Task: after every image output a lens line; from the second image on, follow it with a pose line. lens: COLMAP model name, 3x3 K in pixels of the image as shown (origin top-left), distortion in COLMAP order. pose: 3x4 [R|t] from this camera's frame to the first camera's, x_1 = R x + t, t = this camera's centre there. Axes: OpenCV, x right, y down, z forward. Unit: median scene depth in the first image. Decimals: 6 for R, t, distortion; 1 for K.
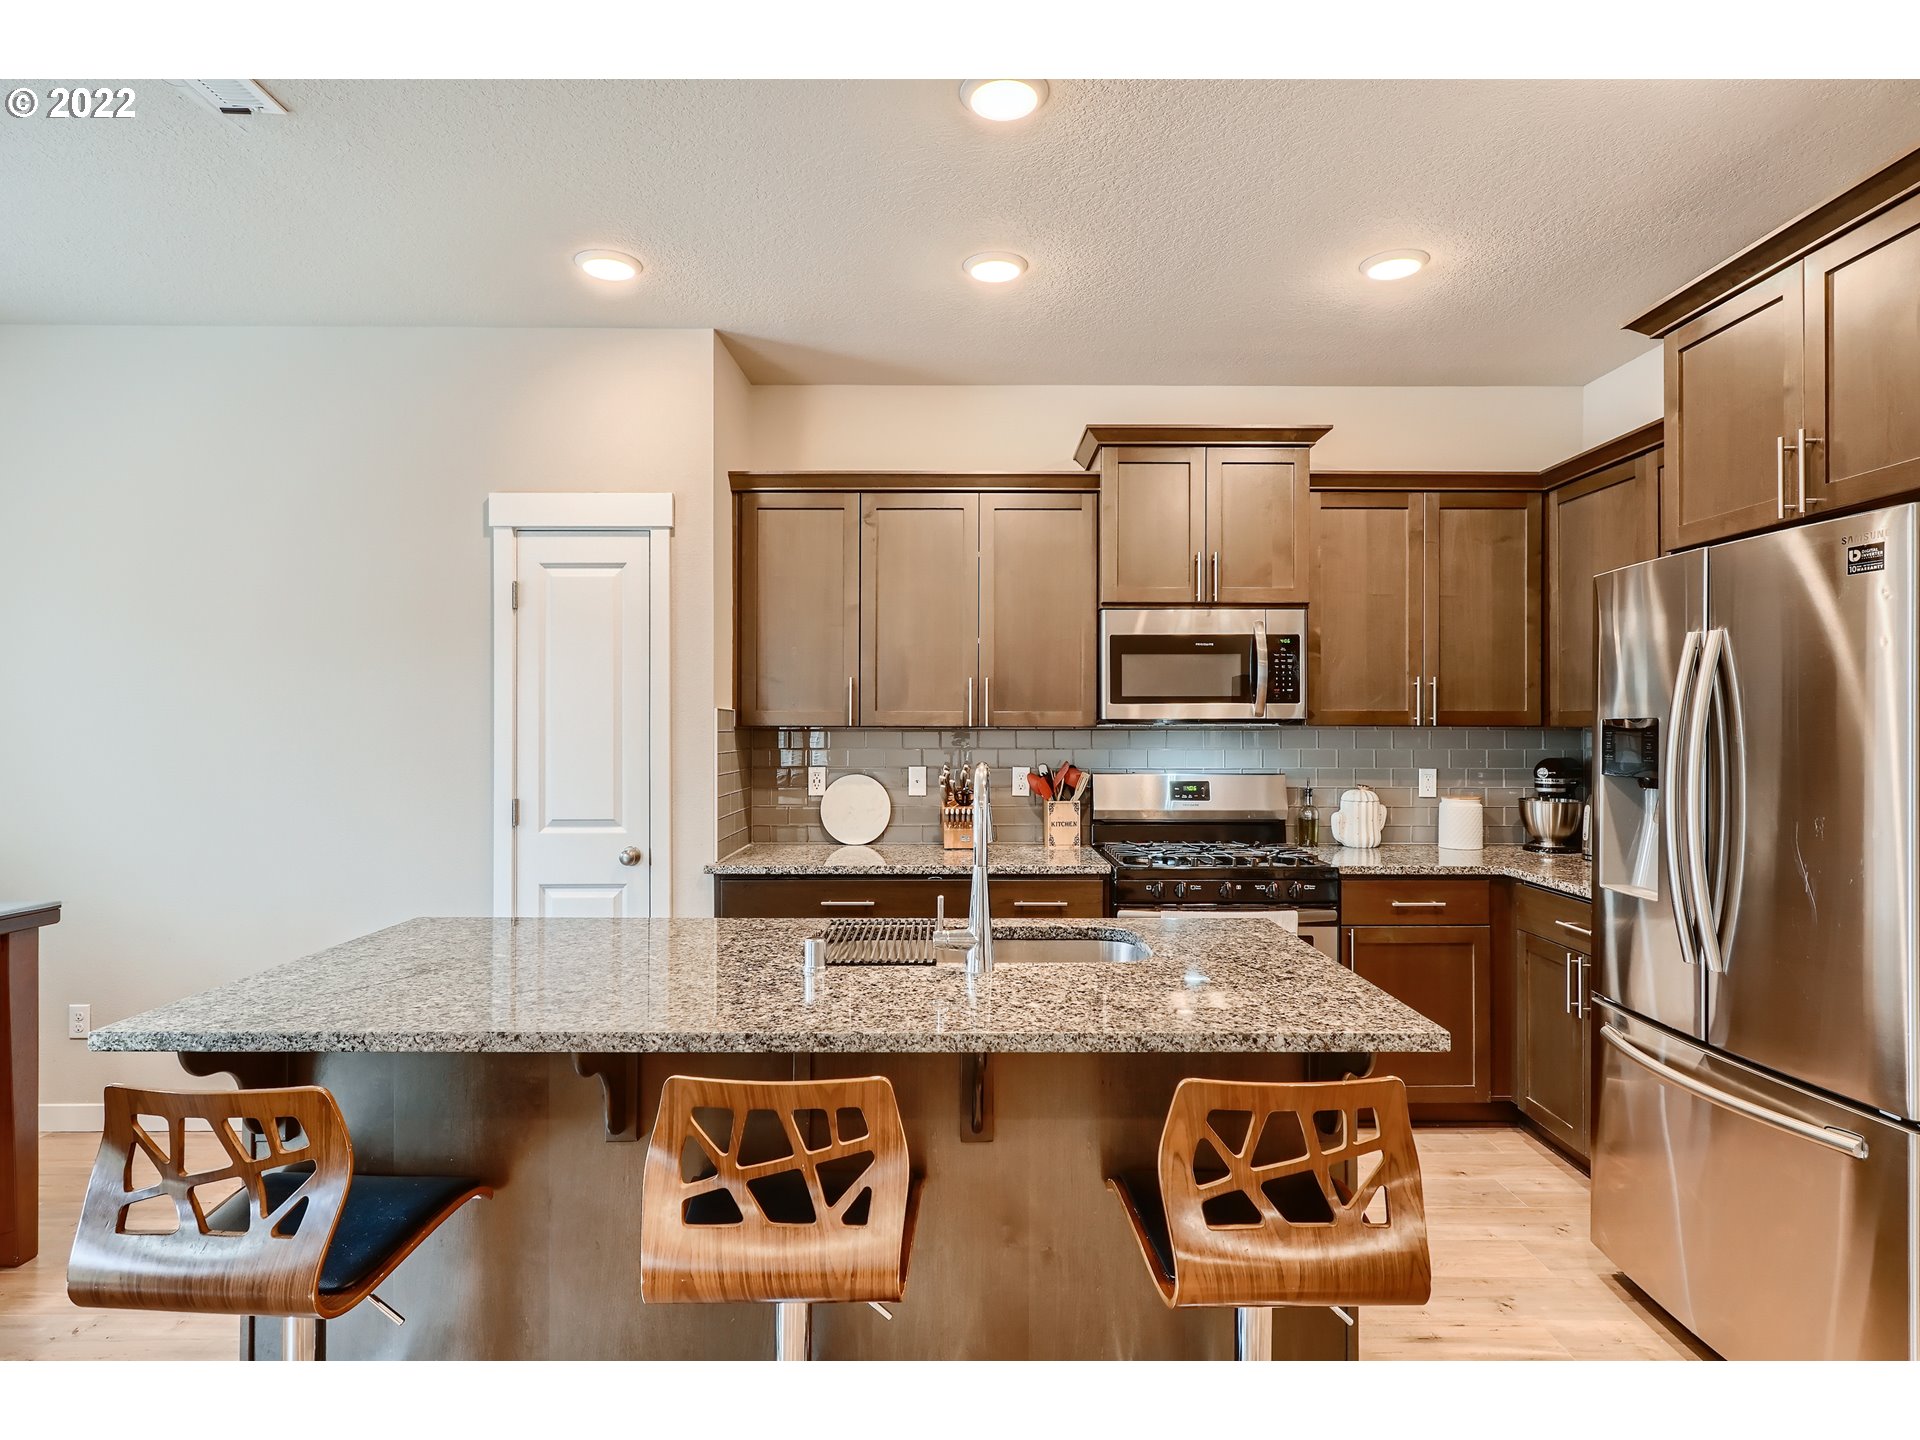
lens RADIAL K [[1061.7, 0, 964.4], [0, 1061.7, 724.7], [0, 0, 1]] dist [-0.003155, 0.000454]
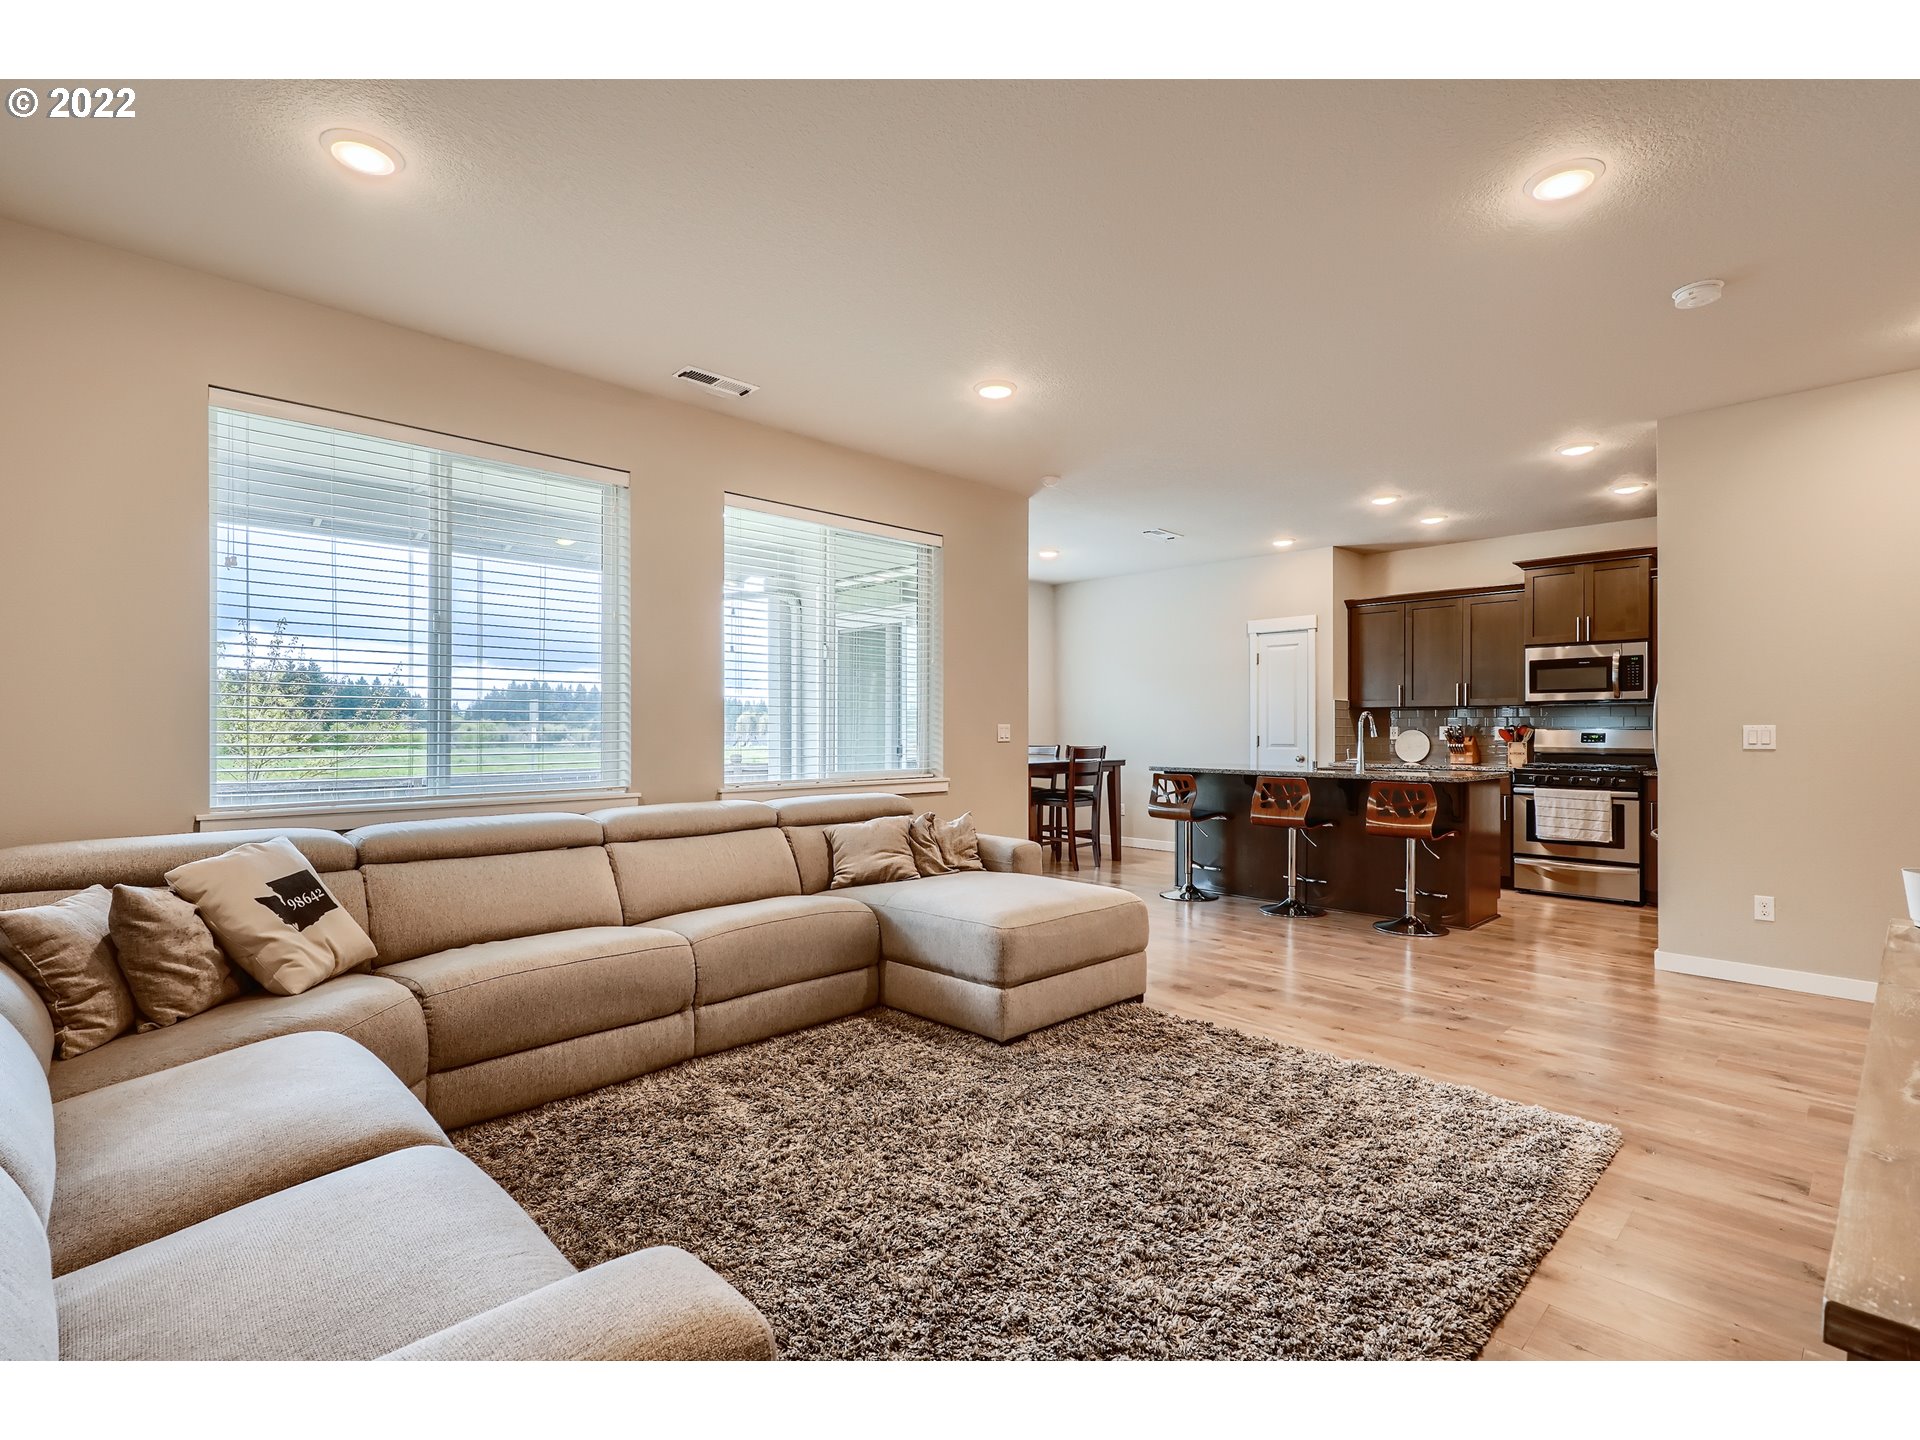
lens RADIAL K [[912.5, 0, 960.3], [0, 912.5, 728.7], [0, 0, 1]] dist [0.022129, -0.009841]
pose [[0.698355, -0.000443, -0.715752, 0.638113], [-0.001233, 0.999998, -0.001821, 0.052554], [0.715751, 0.002154, 0.698352, -1.035940]]
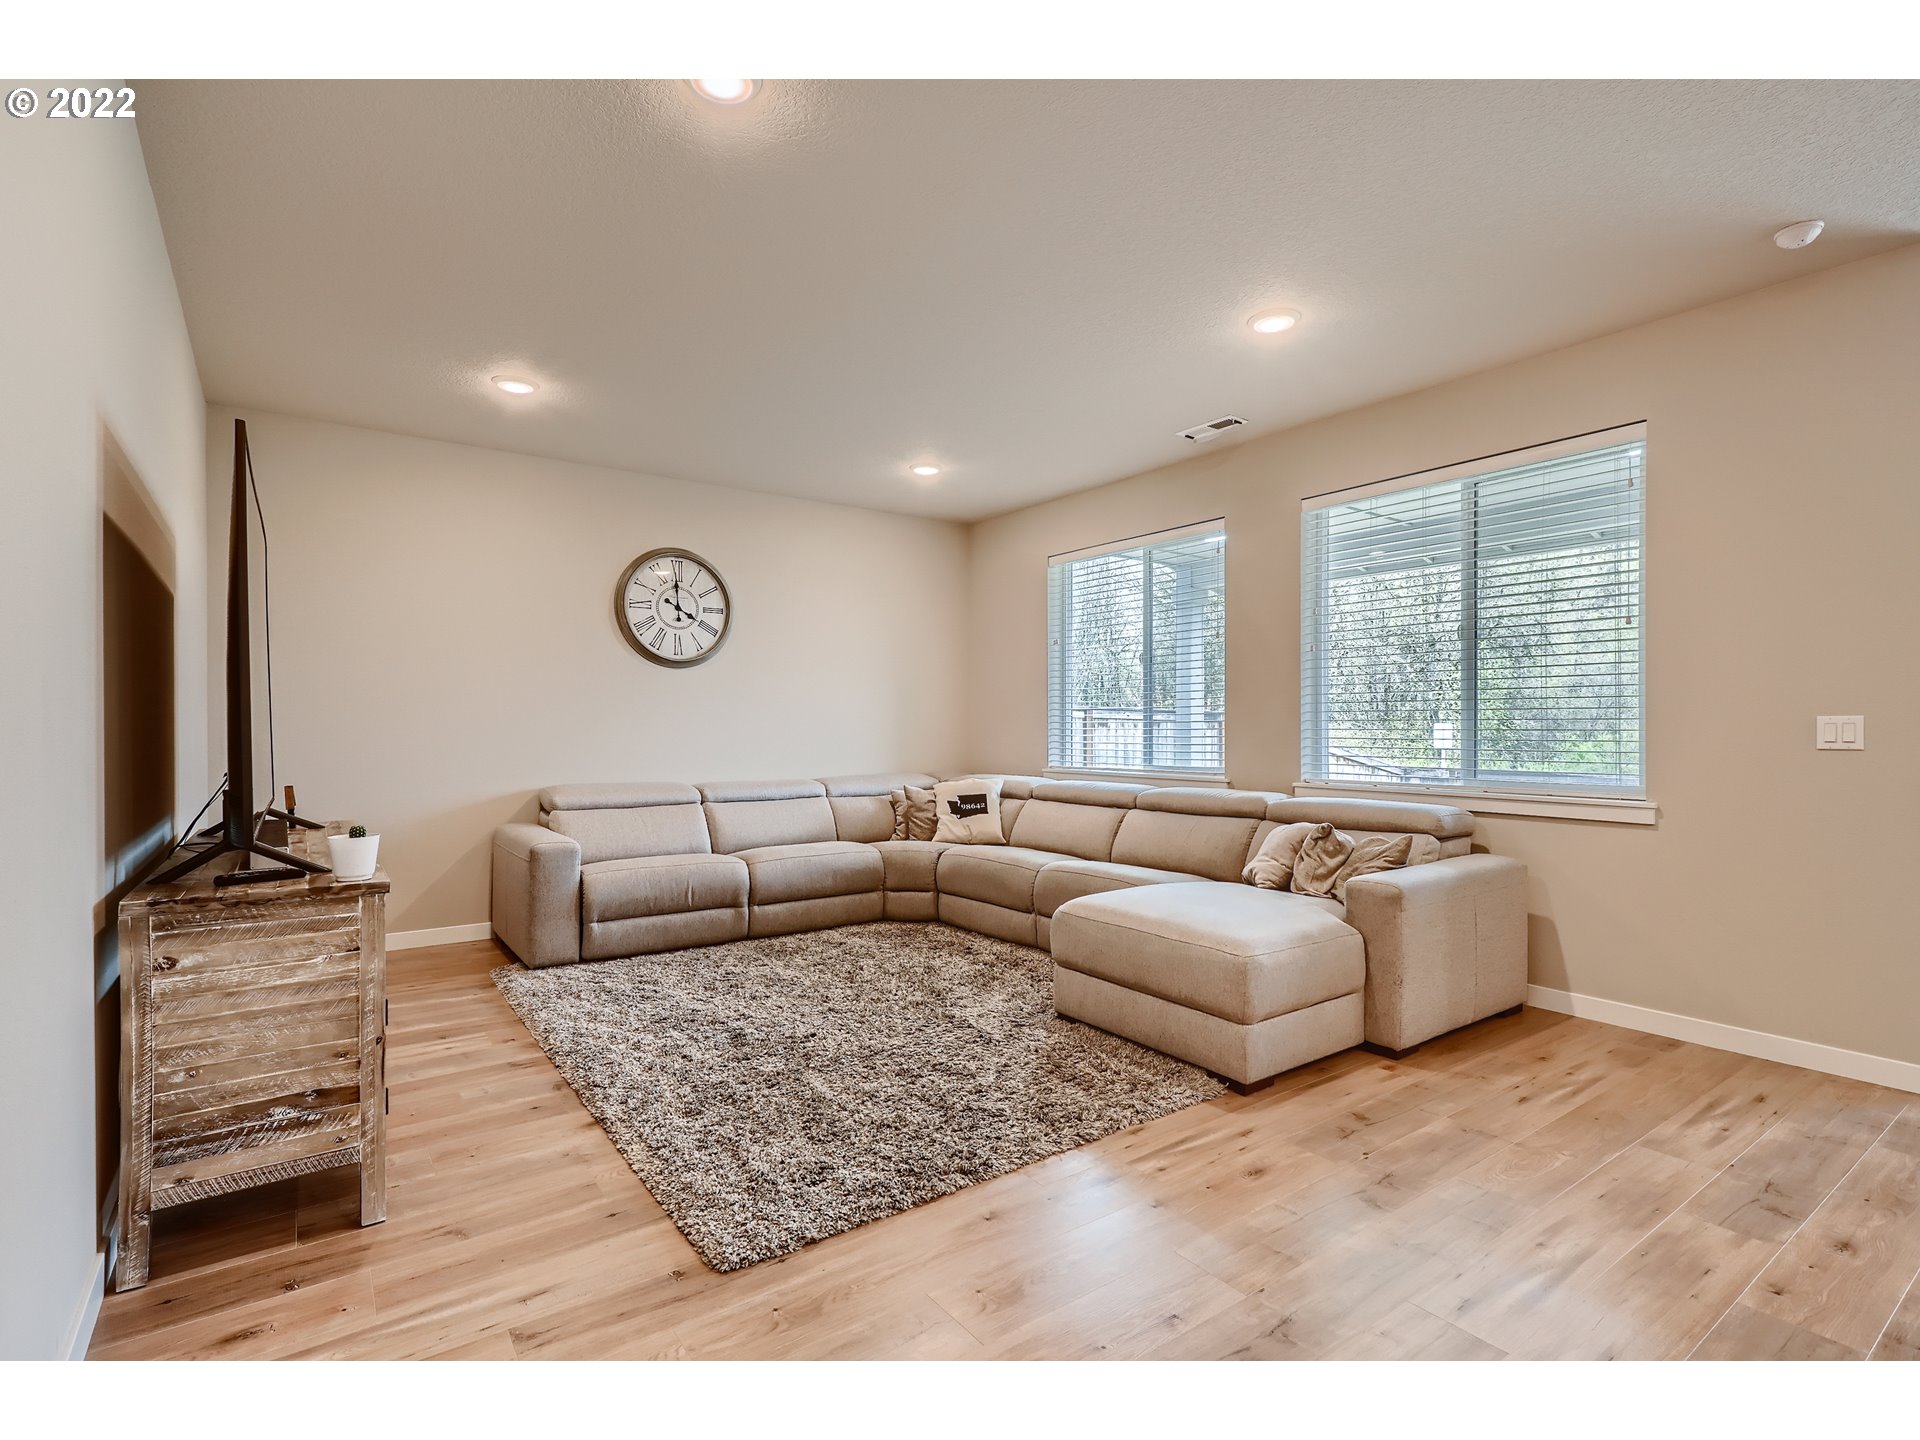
lens RADIAL K [[912.5, 0, 960.3], [0, 912.5, 728.7], [0, 0, 1]] dist [0.022129, -0.009841]
pose [[-0.808013, 0.001420, -0.589163, 0.681892], [0.000674, 0.999999, 0.001485, 0.053205], [0.589165, 0.000803, -0.808013, 0.288262]]
